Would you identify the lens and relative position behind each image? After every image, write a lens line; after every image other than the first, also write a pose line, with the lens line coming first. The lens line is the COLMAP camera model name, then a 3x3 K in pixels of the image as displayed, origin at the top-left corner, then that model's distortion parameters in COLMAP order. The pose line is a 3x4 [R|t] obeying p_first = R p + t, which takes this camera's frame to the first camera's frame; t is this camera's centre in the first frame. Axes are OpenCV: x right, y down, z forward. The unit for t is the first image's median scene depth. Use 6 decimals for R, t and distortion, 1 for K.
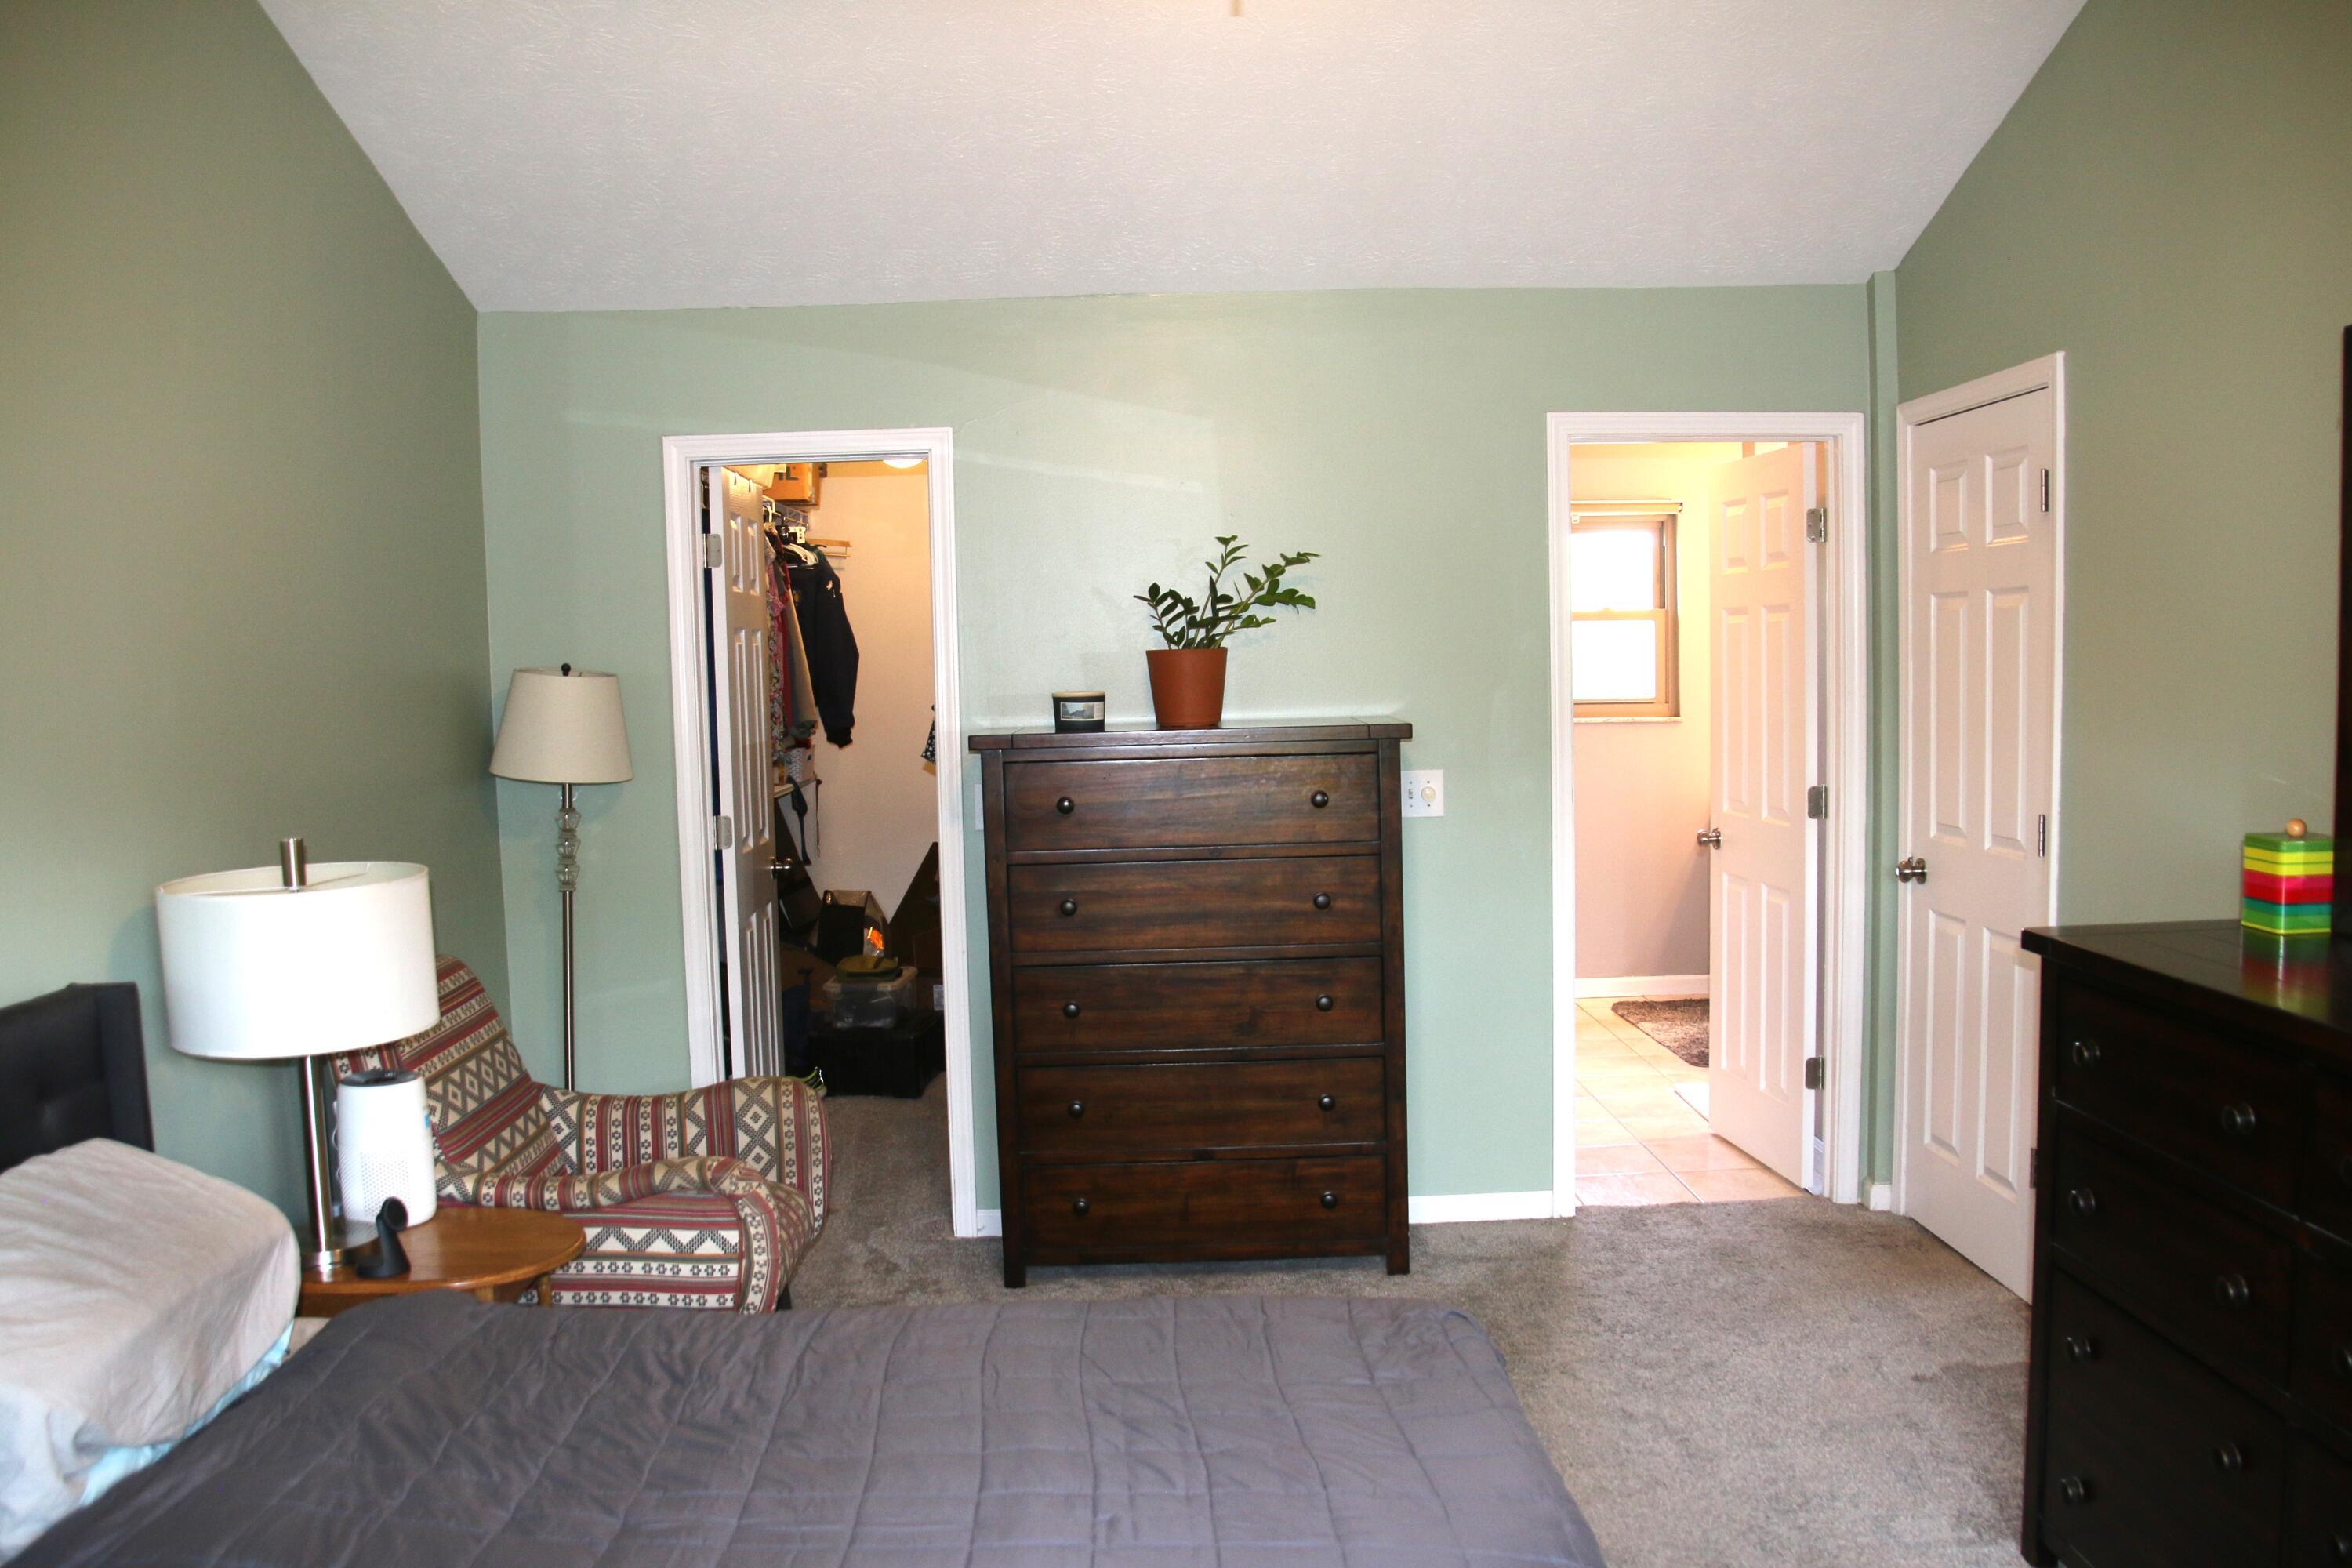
lens RADIAL K [[1930.3, 0, 1174.6], [0, 1930.3, 820.9], [0, 0, 1]] dist [-0.177999, 0.096325]
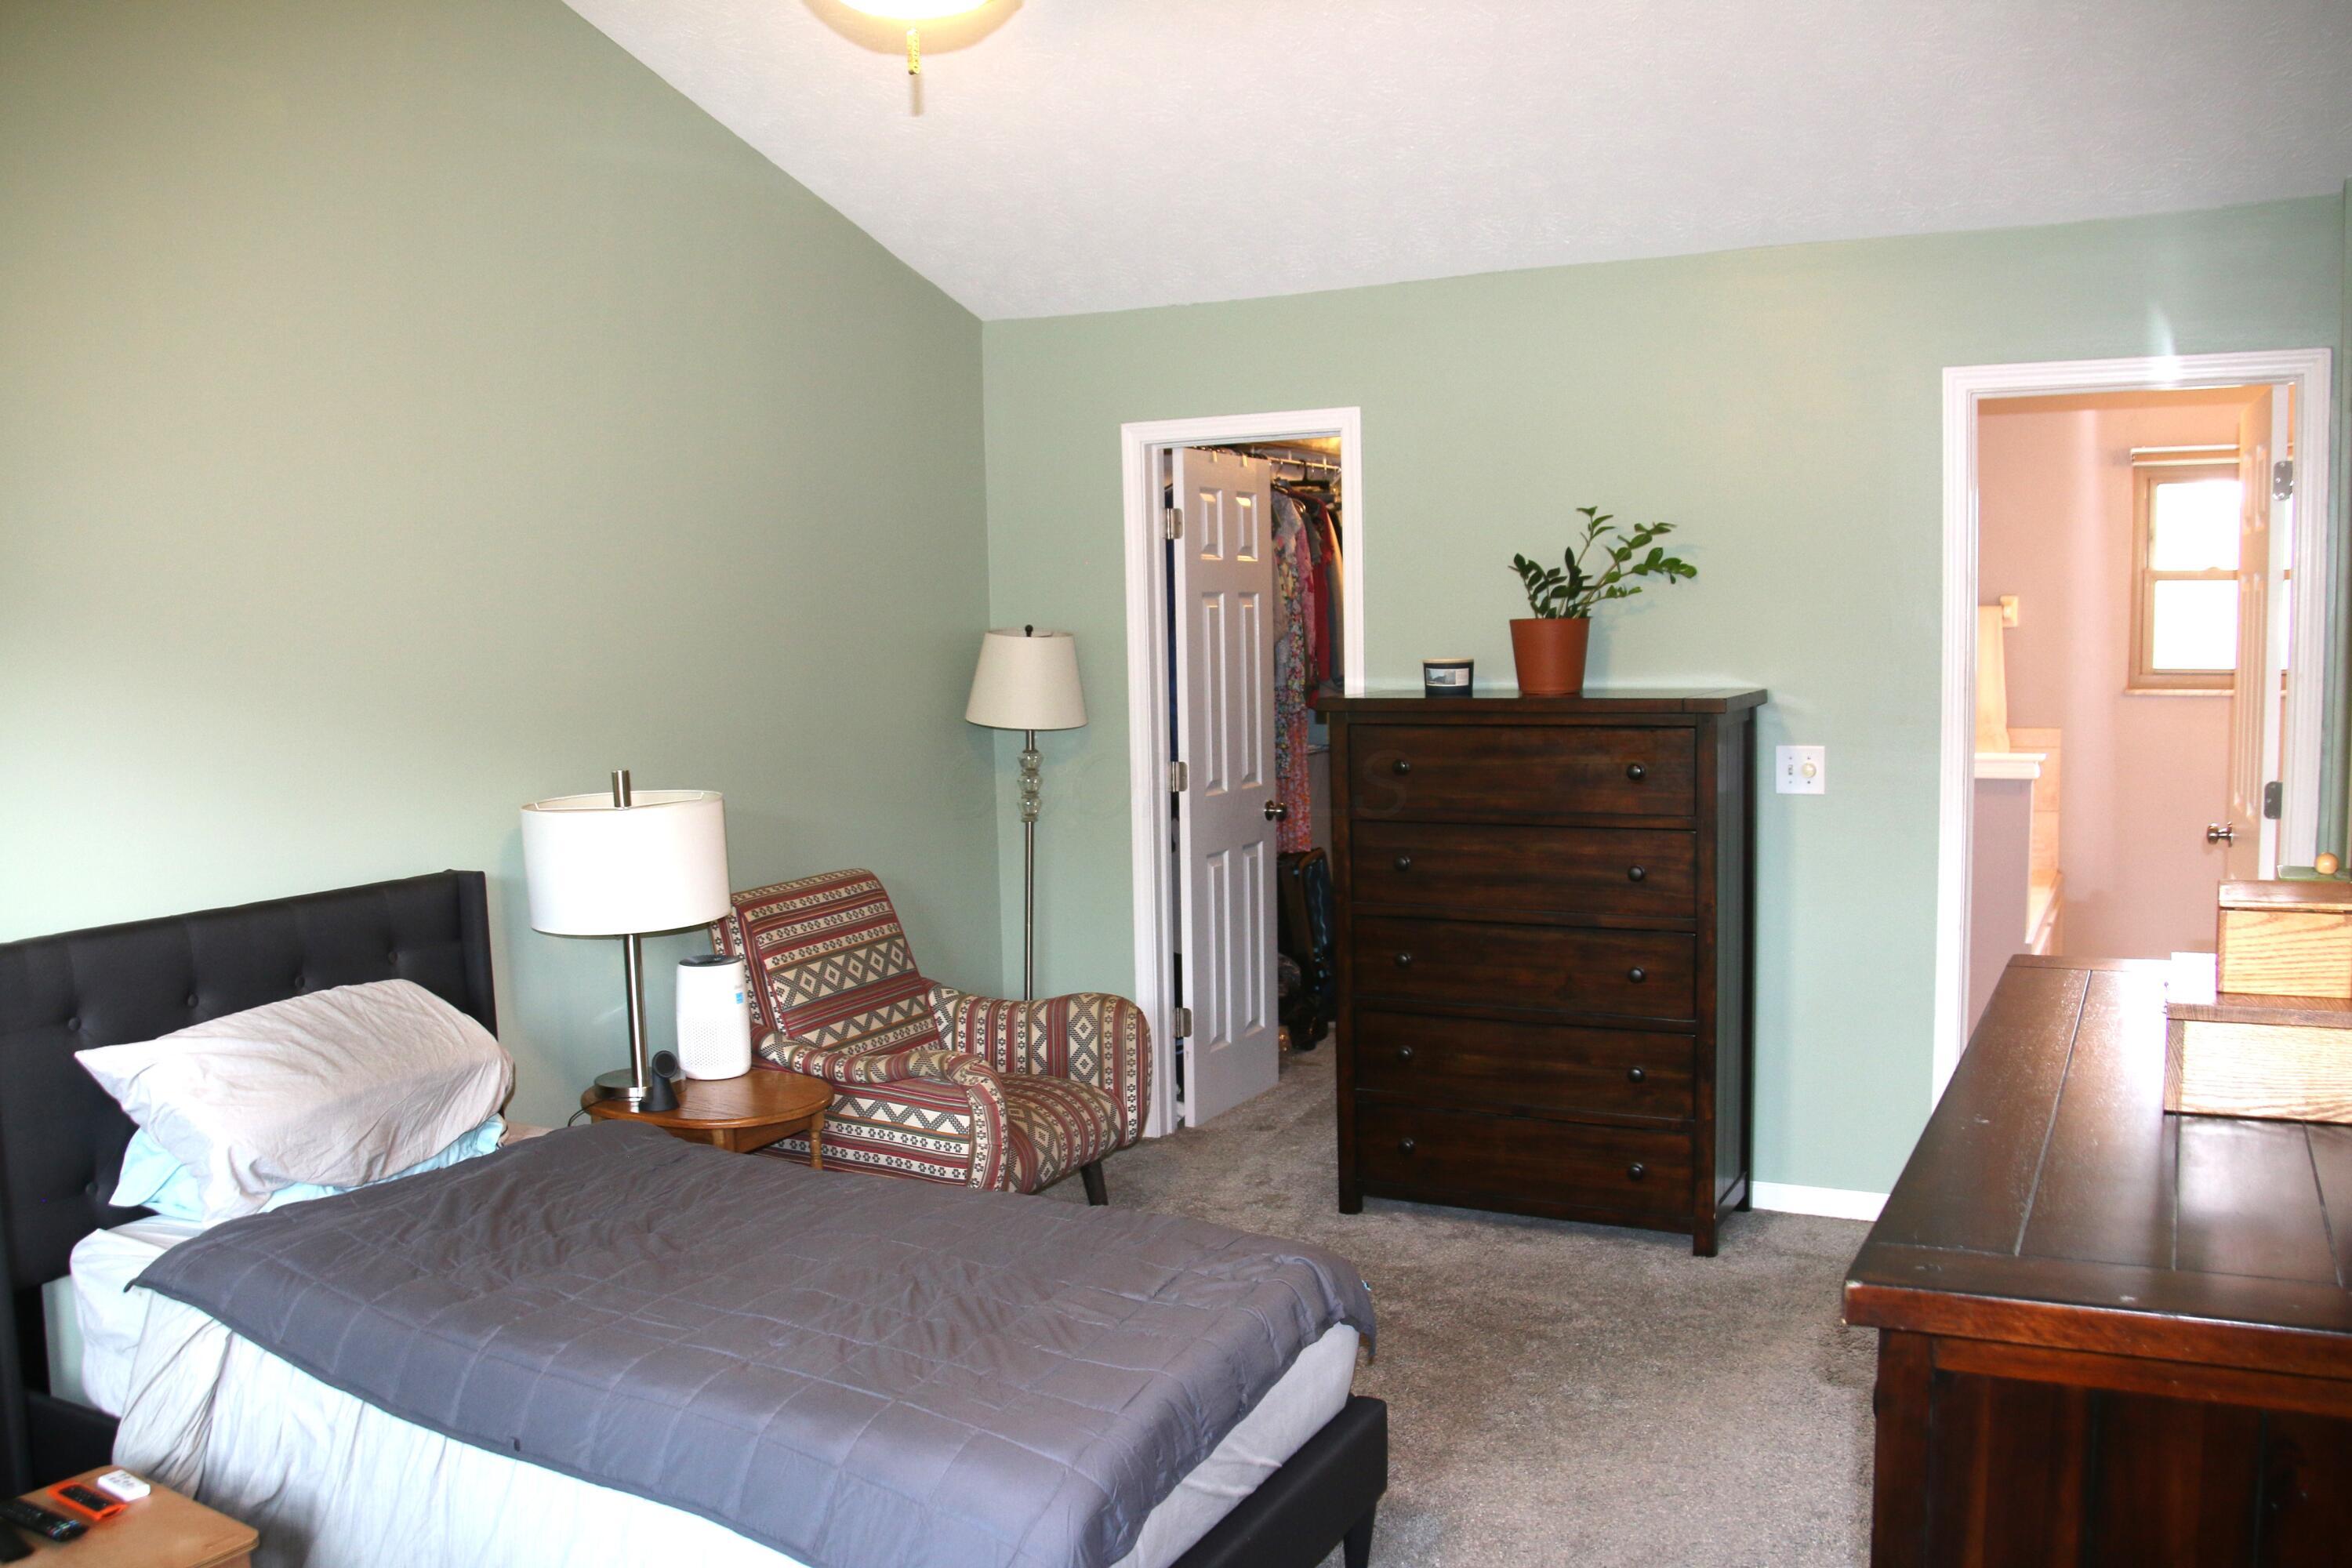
lens RADIAL K [[1930.3, 0, 1174.6], [0, 1930.3, 820.9], [0, 0, 1]] dist [-0.177999, 0.096325]
pose [[0.869369, 0.055793, -0.491004, 0.389246], [-0.039218, 0.998262, 0.043993, -0.021815], [0.492605, -0.018989, 0.870046, 0.021761]]
